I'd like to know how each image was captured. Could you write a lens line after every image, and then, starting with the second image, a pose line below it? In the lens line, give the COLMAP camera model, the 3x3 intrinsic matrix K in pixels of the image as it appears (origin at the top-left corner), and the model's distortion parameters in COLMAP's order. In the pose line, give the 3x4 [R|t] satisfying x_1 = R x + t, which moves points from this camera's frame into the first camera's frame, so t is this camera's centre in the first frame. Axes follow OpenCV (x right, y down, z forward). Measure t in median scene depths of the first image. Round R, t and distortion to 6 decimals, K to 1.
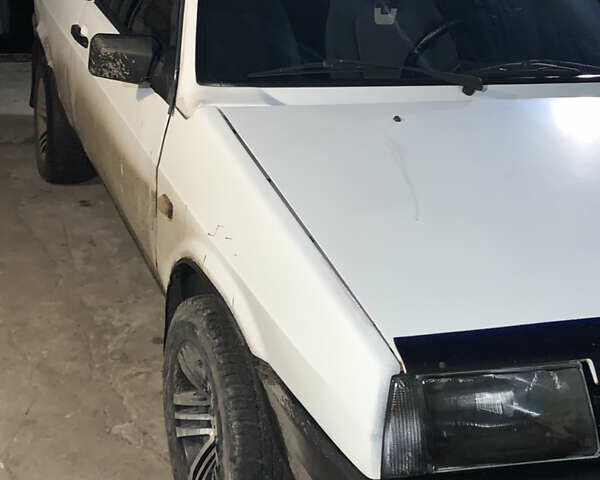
lens RADIAL K [[965.3, 0, 299.7], [0, 965.3, 239.4], [0, 0, 1]] dist [0.224501, -0.875483]
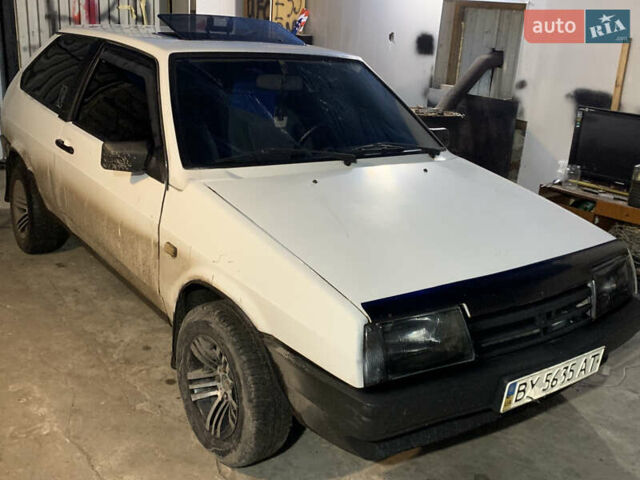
lens RADIAL K [[686.1, 0, 322.7], [0, 686.1, 241.7], [0, 0, 1]] dist [0.117254, -0.304891]
pose [[0.964590, -0.091589, 0.247340, -0.165490], [0.106855, 0.993067, -0.048990, 0.030388], [-0.241138, 0.073685, 0.967690, -0.097515]]
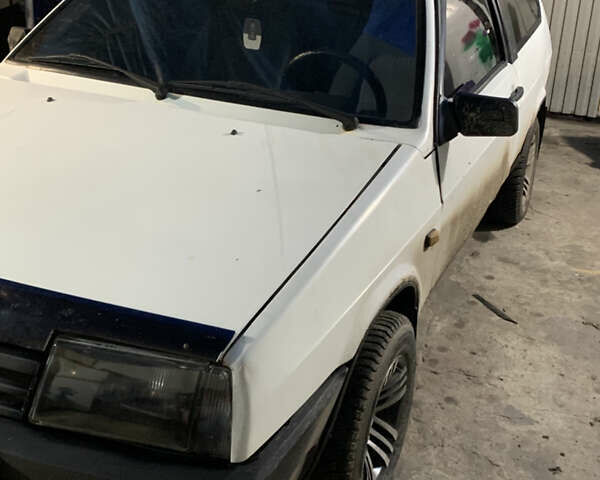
lens RADIAL K [[814.7, 0, 297.1], [0, 814.7, 254.9], [0, 0, 1]] dist [0.178075, -0.583445]
pose [[0.707098, 0.248315, -0.662081, 0.969638], [-0.270771, 0.960031, 0.070880, -0.087196], [0.653219, 0.129154, 0.746073, 0.420360]]
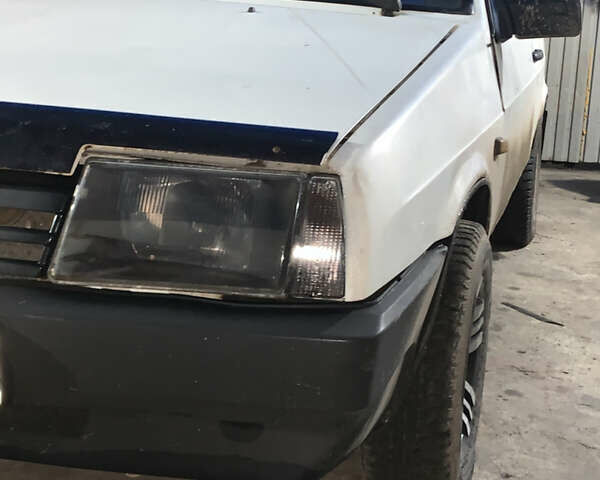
lens RADIAL K [[983.5, 0, 304.5], [0, 983.5, 265.3], [0, 0, 1]] dist [0.274498, -1.173085]
pose [[0.791361, 0.115348, -0.600369, 0.873257], [-0.224977, 0.968072, -0.110553, 0.156025], [0.568448, 0.222556, 0.792045, 0.421585]]
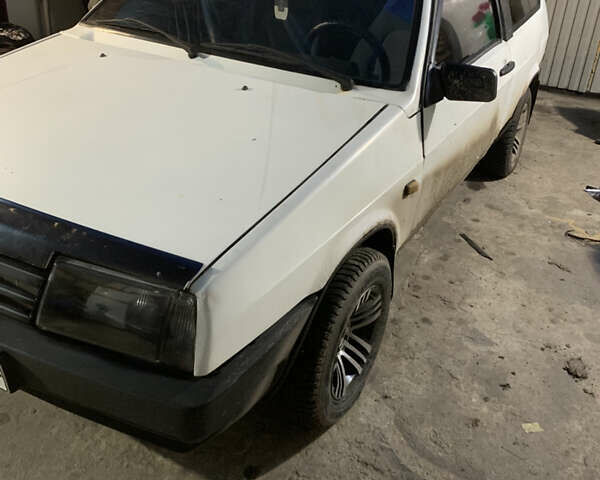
lens RADIAL K [[604.8, 0, 301.1], [0, 604.8, 241.6], [0, 0, 1]] dist [0.149035, -0.420063]
pose [[0.631932, 0.346054, -0.693476, 0.950836], [-0.314575, 0.932286, 0.178566, -0.111827], [0.708311, 0.105308, 0.698001, 0.547782]]
